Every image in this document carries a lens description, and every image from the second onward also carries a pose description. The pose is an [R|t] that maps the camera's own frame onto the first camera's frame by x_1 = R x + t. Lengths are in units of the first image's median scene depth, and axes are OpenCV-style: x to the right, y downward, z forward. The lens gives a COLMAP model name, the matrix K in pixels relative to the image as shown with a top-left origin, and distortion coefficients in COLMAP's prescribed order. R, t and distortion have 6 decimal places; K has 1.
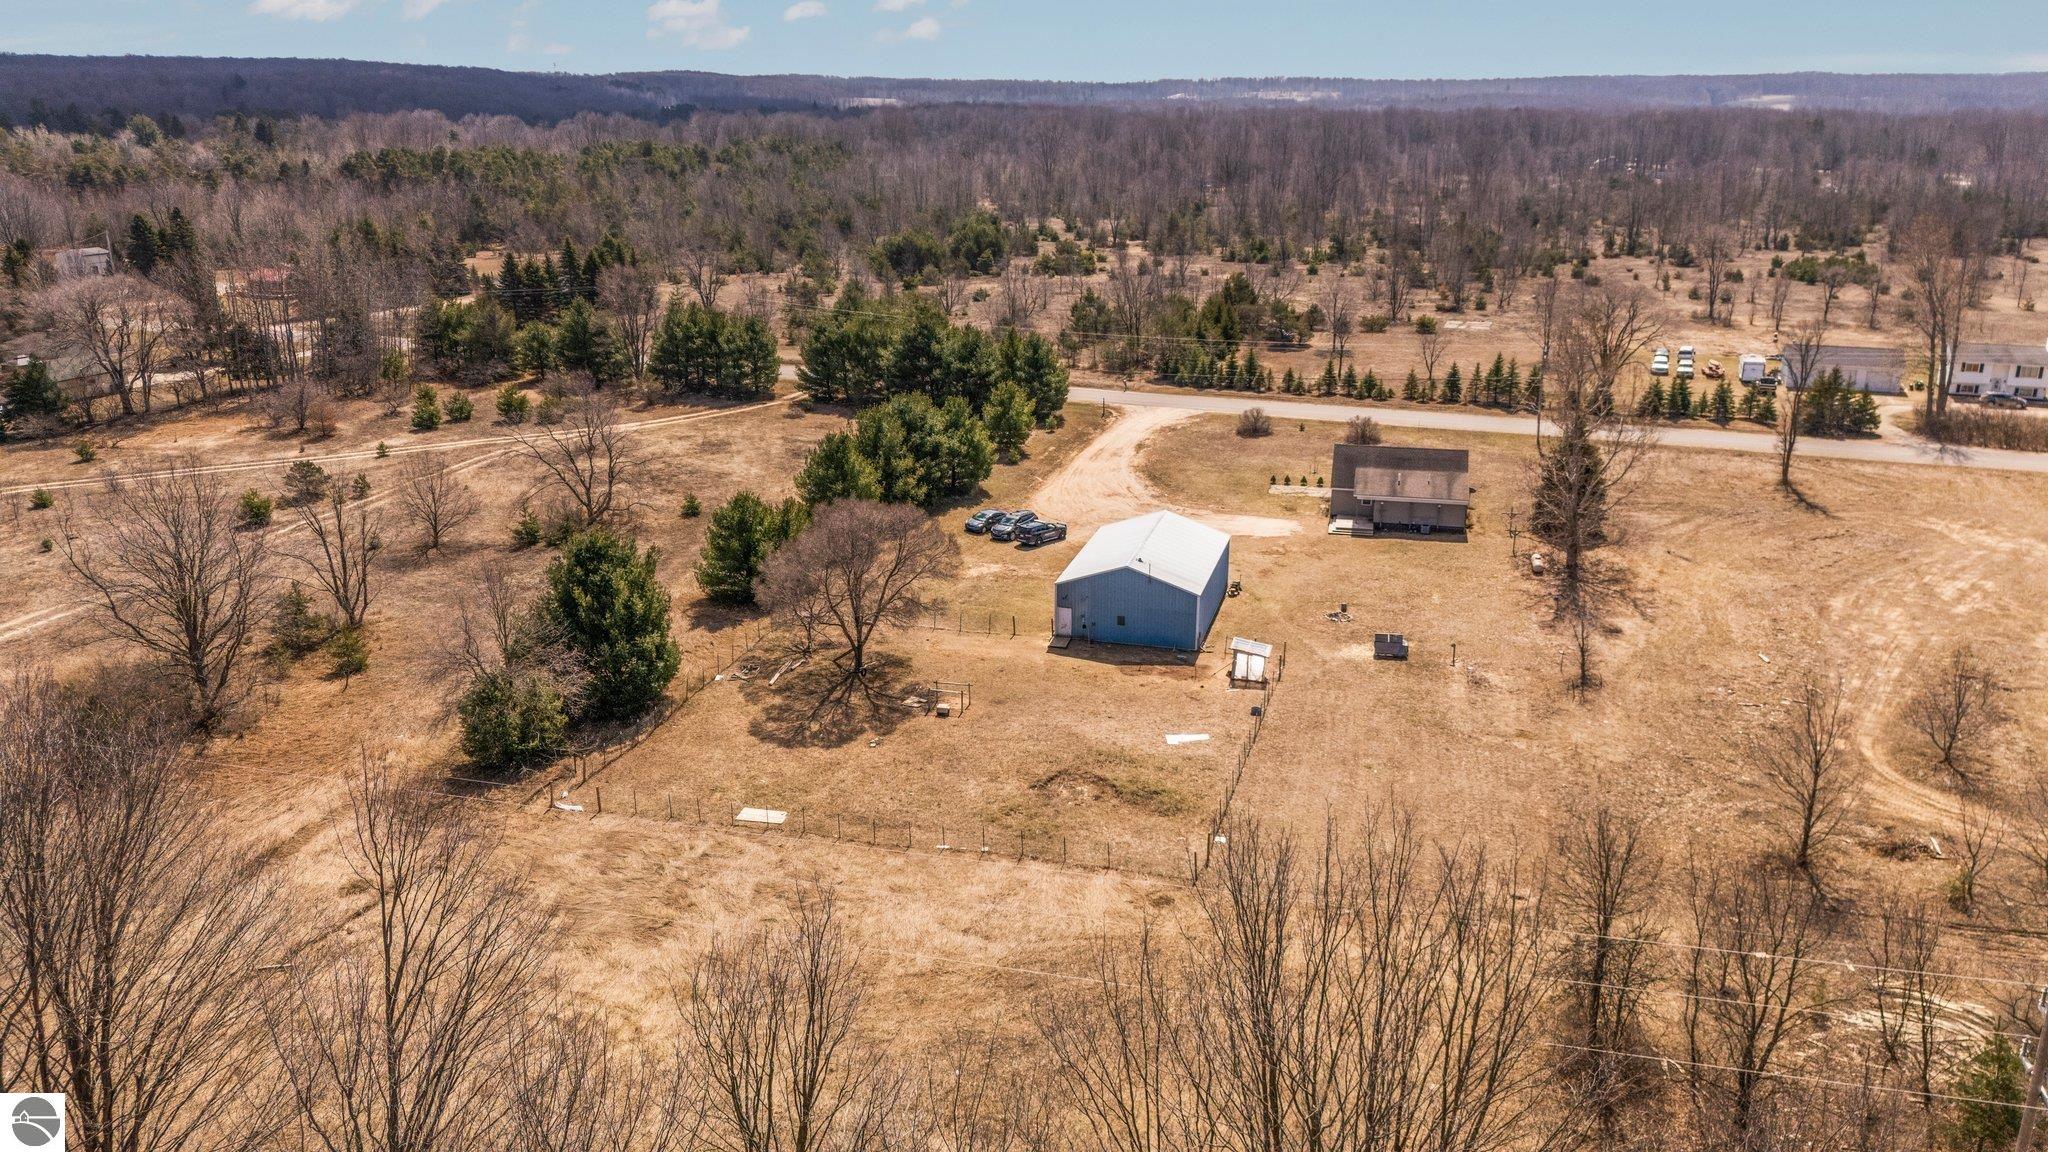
lens RADIAL K [[1540.2, 0, 1025.5], [0, 1540.2, 539.4], [0, 0, 1]] dist [0.079219, -0.084328]
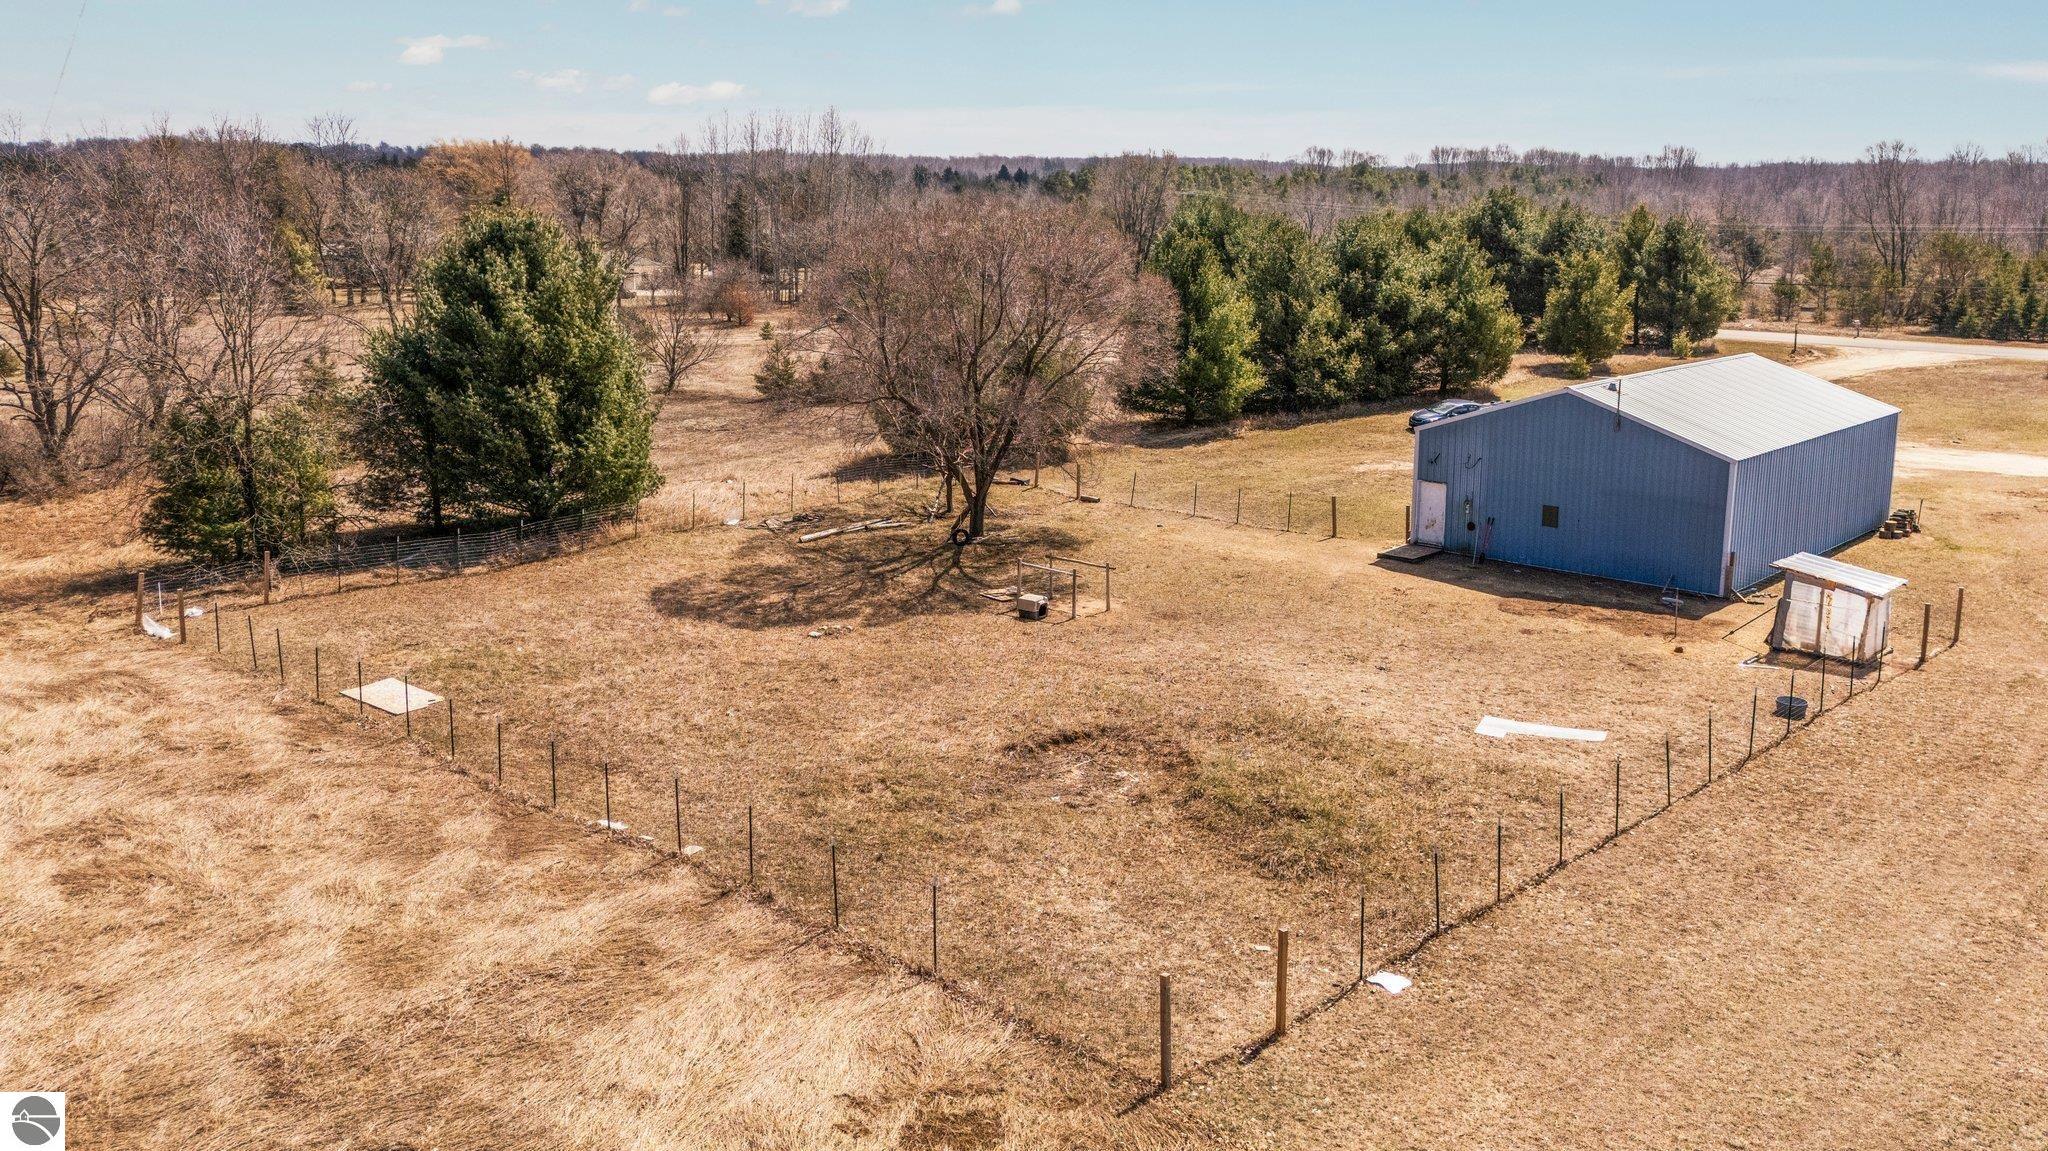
lens RADIAL K [[1601.6, 0, 987.3], [0, 1601.6, 510.5], [0, 0, 1]] dist [0.055154, -0.001882]
pose [[0.872503, 0.085044, -0.481151, 0.116108], [-0.127117, 0.990336, -0.055465, 0.078423], [0.471784, 0.109556, 0.874881, 0.406530]]
